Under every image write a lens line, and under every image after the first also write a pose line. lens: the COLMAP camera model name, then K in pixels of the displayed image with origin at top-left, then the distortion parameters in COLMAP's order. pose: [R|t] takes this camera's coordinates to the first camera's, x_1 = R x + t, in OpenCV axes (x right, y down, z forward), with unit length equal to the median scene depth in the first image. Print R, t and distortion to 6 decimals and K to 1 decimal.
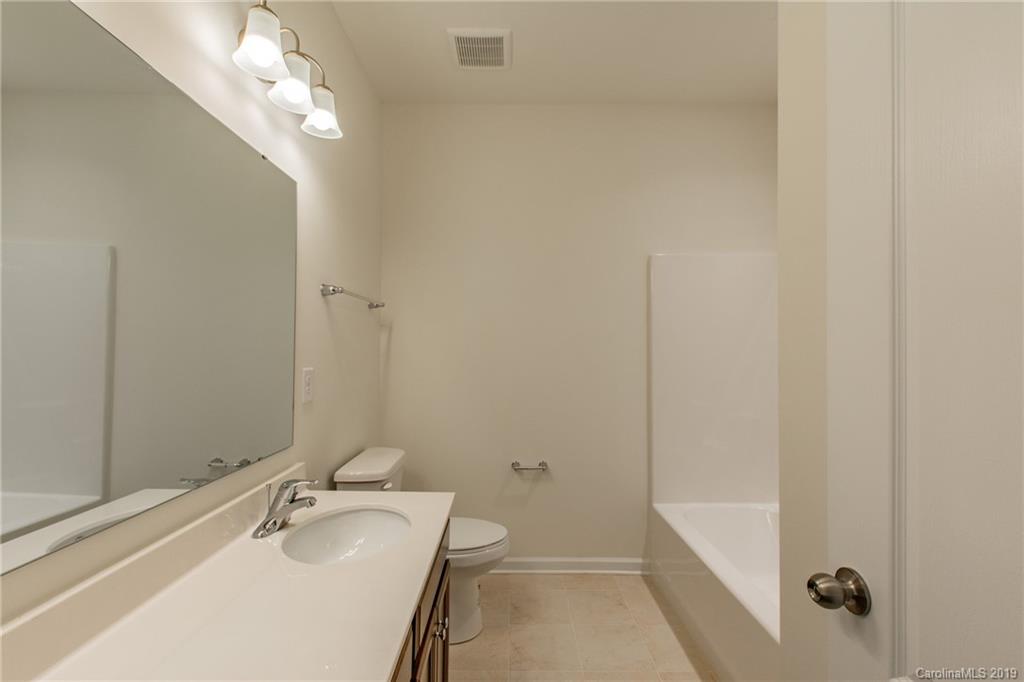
lens RADIAL K [[454.1, 0, 509.0], [0, 454.1, 343.5], [0, 0, 1]] dist [0.002687, 0.000538]
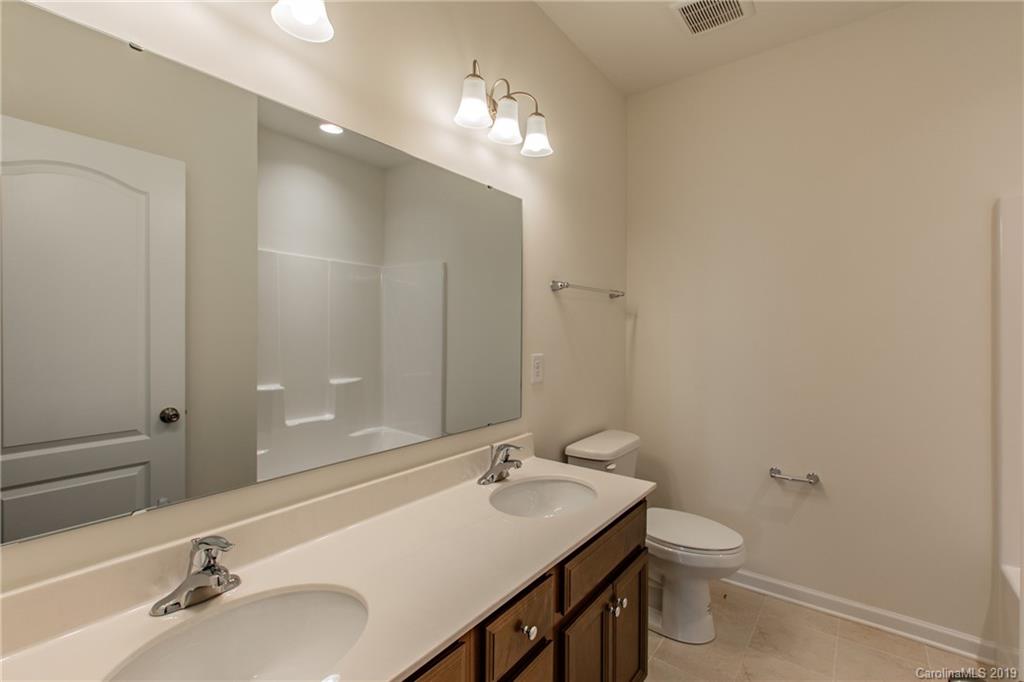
lens RADIAL K [[454.1, 0, 495.8], [0, 454.1, 334.5], [0, 0, 1]] dist [0.002687, 0.000538]
pose [[0.794640, -0.002493, -0.607076, 0.168684], [0.010236, 0.999904, 0.009293, -0.007495], [0.606995, -0.013599, 0.794590, 0.000427]]
